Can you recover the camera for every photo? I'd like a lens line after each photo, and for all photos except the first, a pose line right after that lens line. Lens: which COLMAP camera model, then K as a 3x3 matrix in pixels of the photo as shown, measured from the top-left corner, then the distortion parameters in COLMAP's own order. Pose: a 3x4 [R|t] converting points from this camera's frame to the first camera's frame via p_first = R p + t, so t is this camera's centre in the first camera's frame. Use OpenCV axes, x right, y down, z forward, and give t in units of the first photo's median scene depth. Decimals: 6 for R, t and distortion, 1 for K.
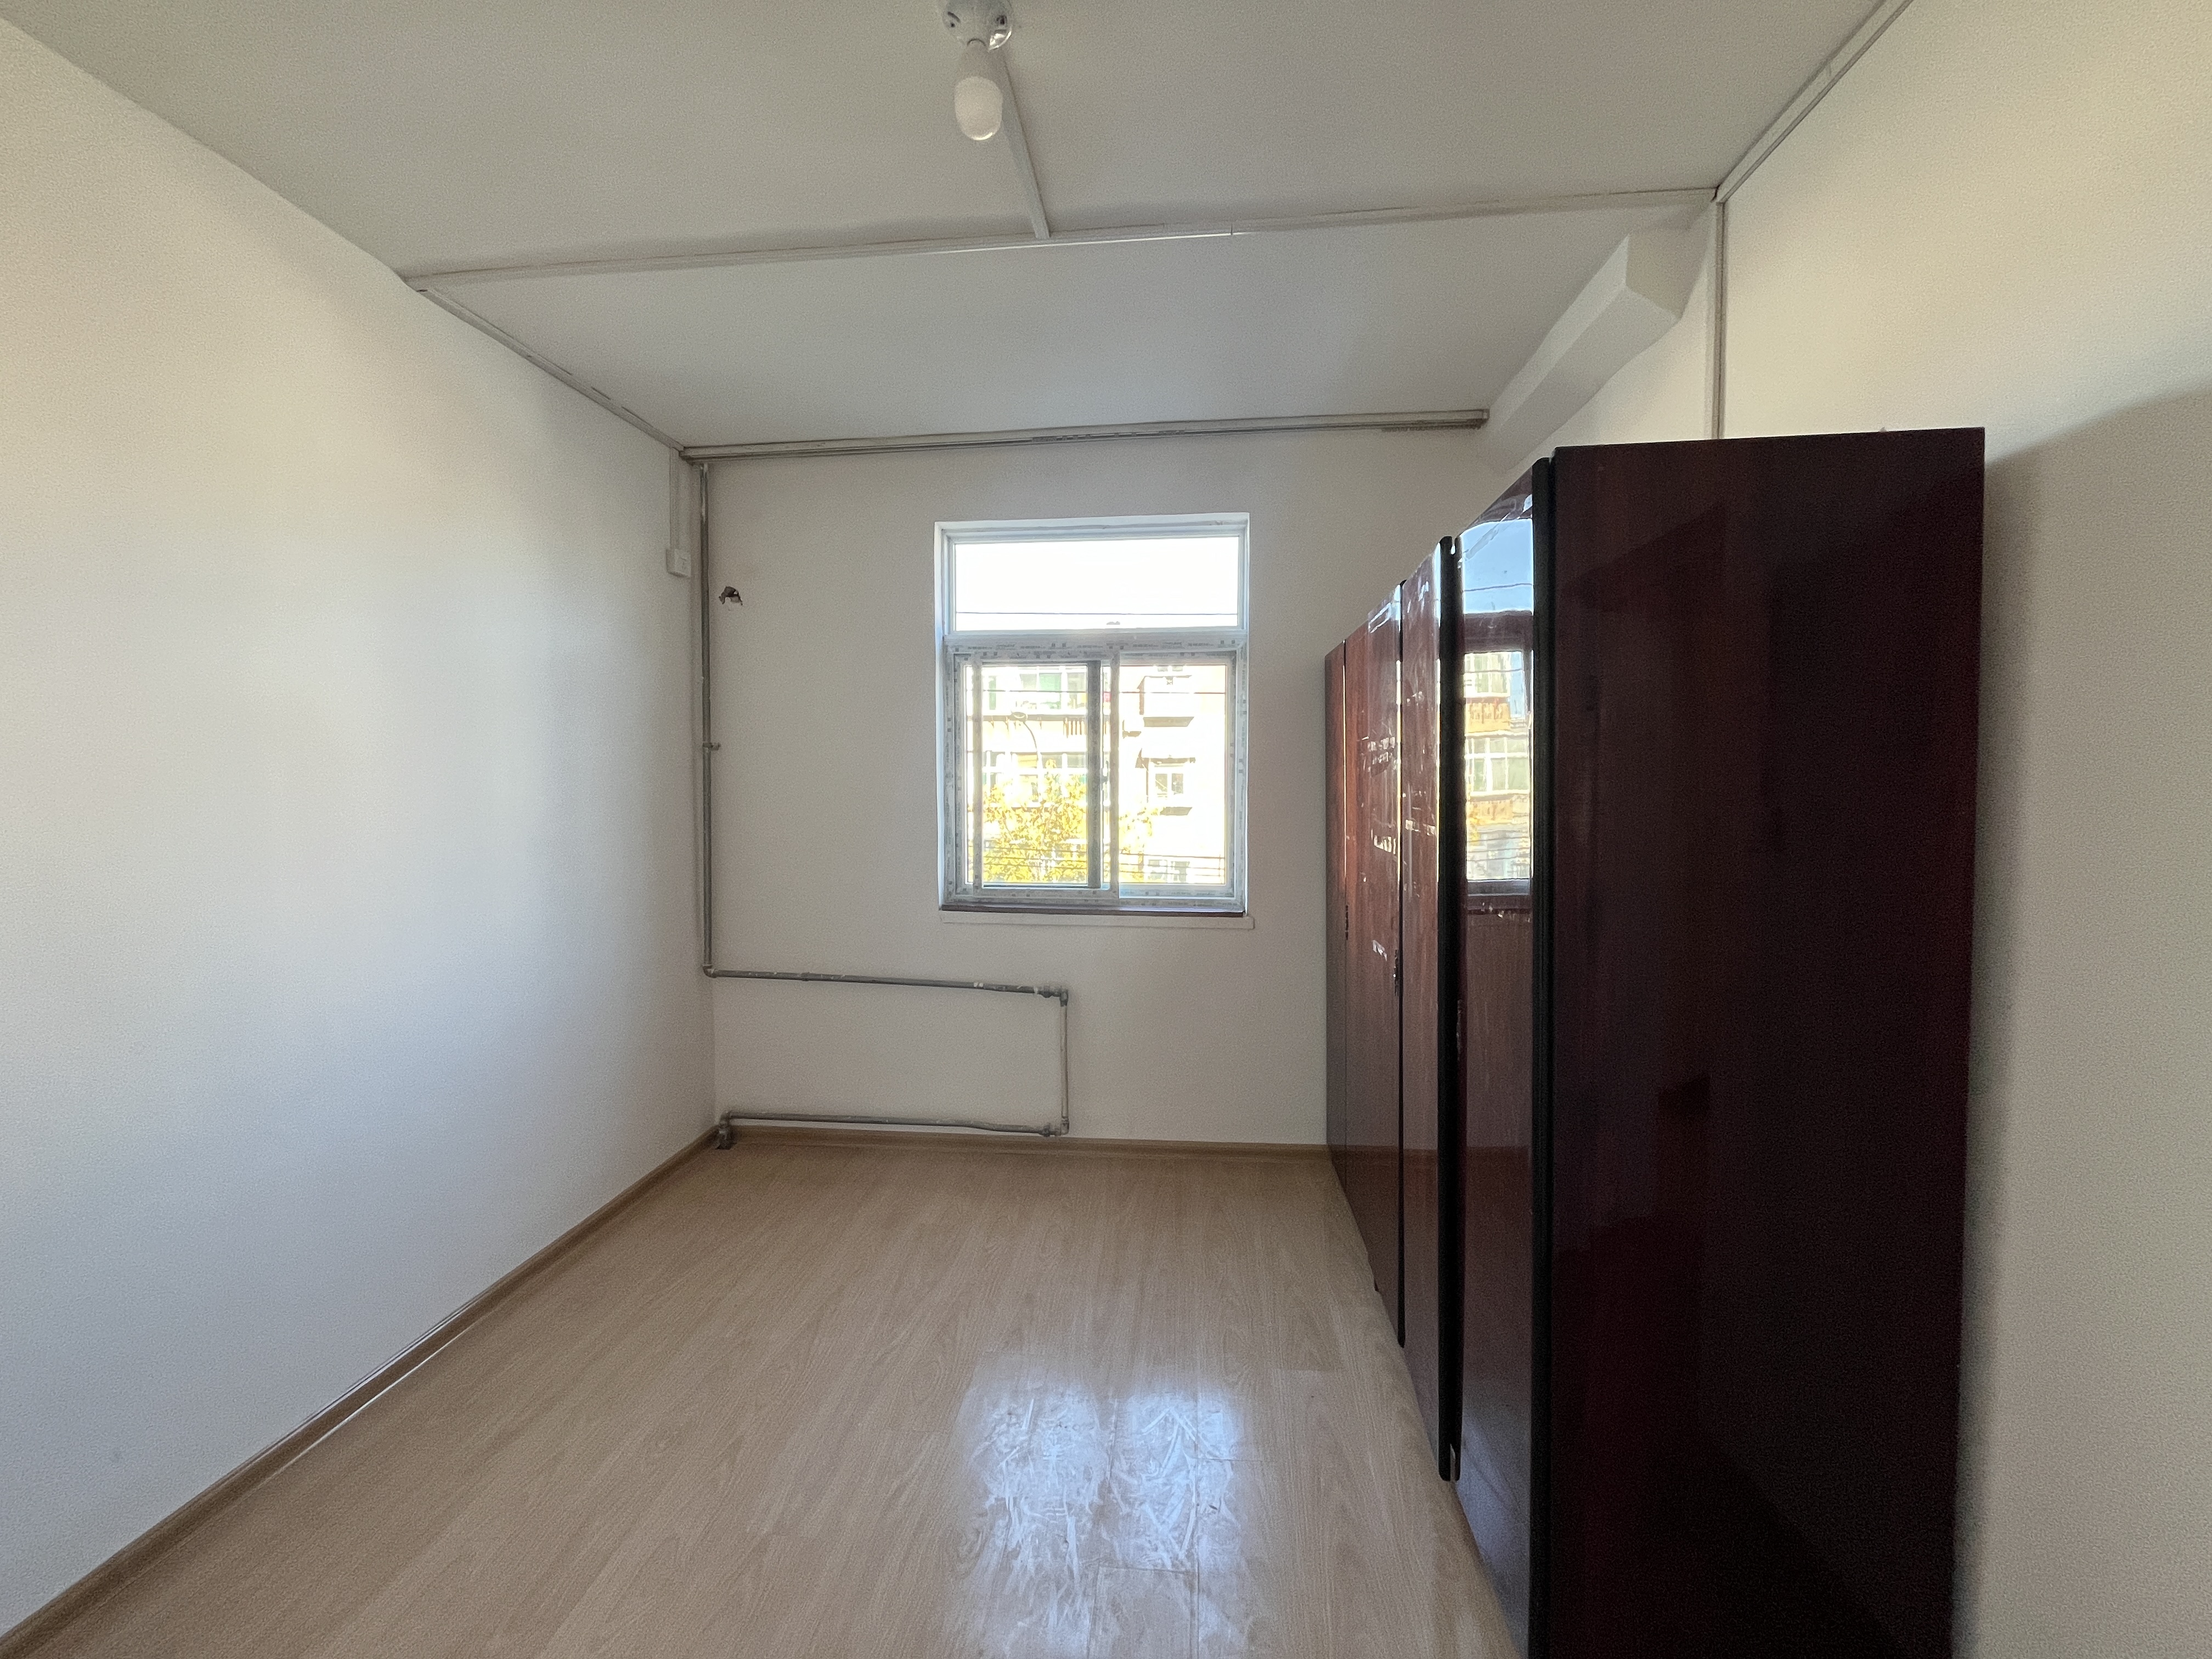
lens RADIAL K [[880.8, 0, 1117.6], [0, 880.8, 831.5], [0, 0, 1]] dist [-0.002841, -0.000376]
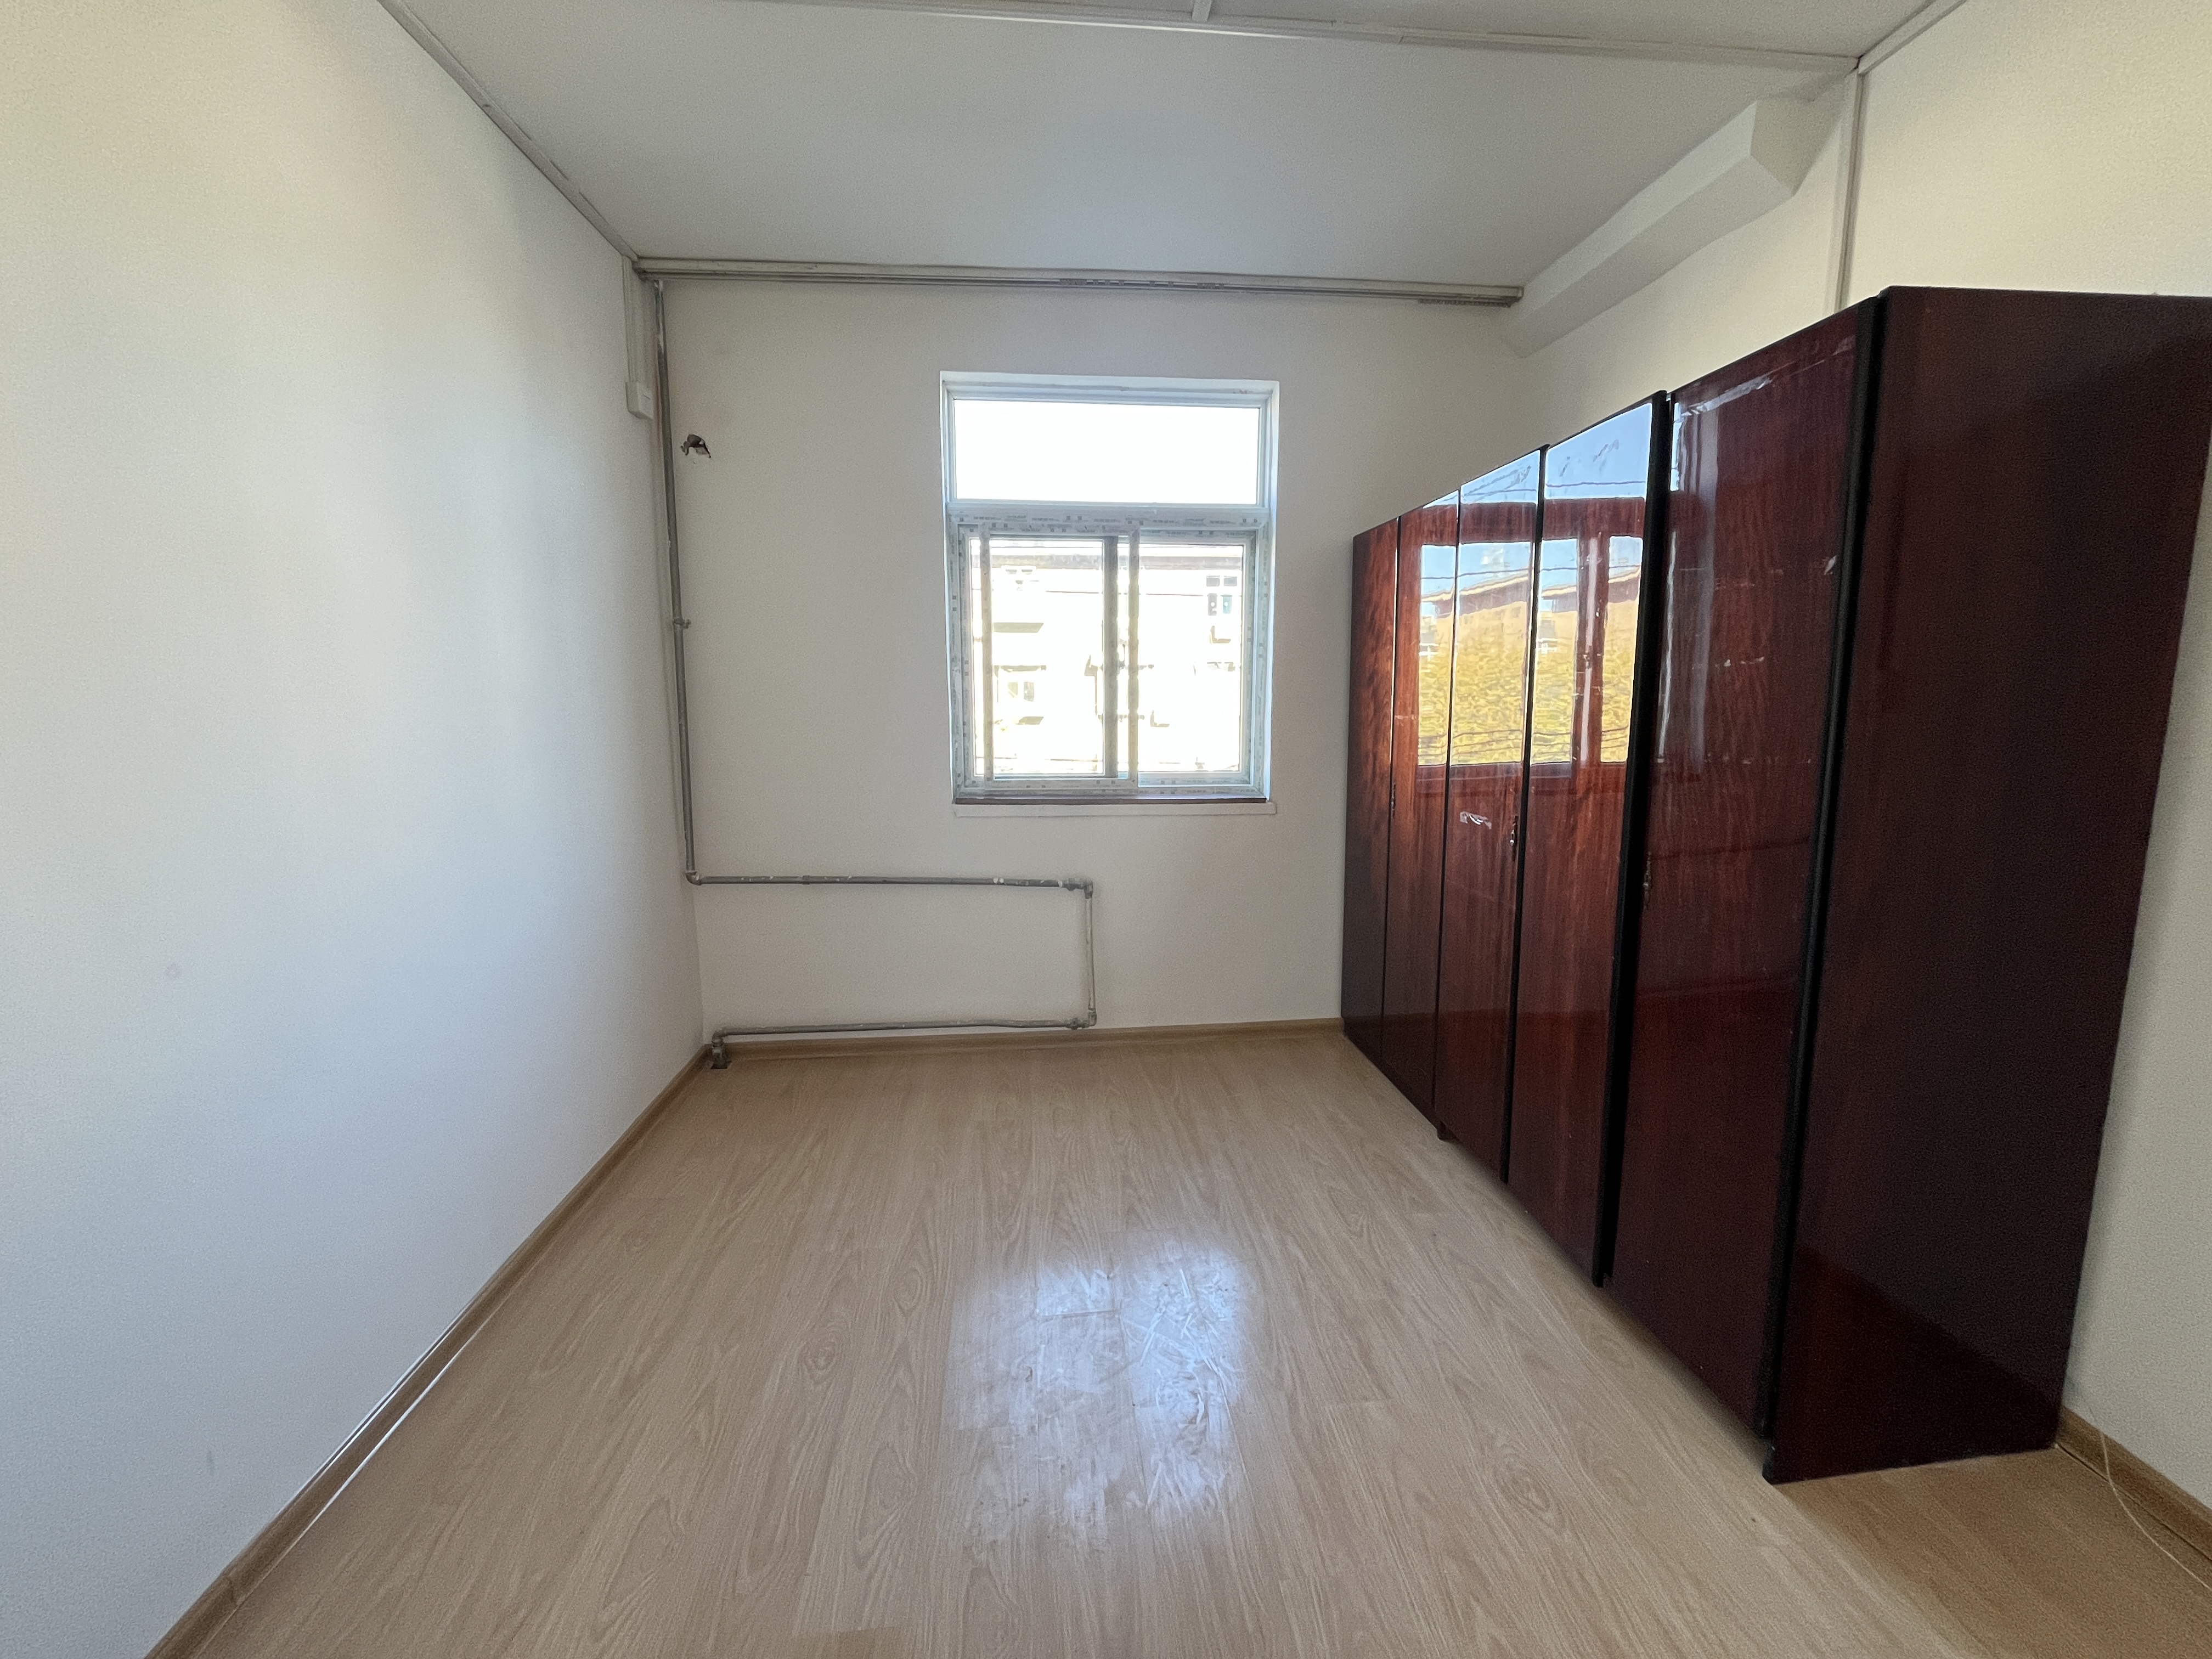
lens RADIAL K [[880.8, 0, 1102.8], [0, 880.8, 831.0], [0, 0, 1]] dist [-0.002841, -0.000376]
pose [[0.982201, -0.029858, 0.185446, -0.224296], [0.011729, 0.995108, 0.098098, 0.028368], [-0.187467, -0.094177, 0.977746, 0.048759]]
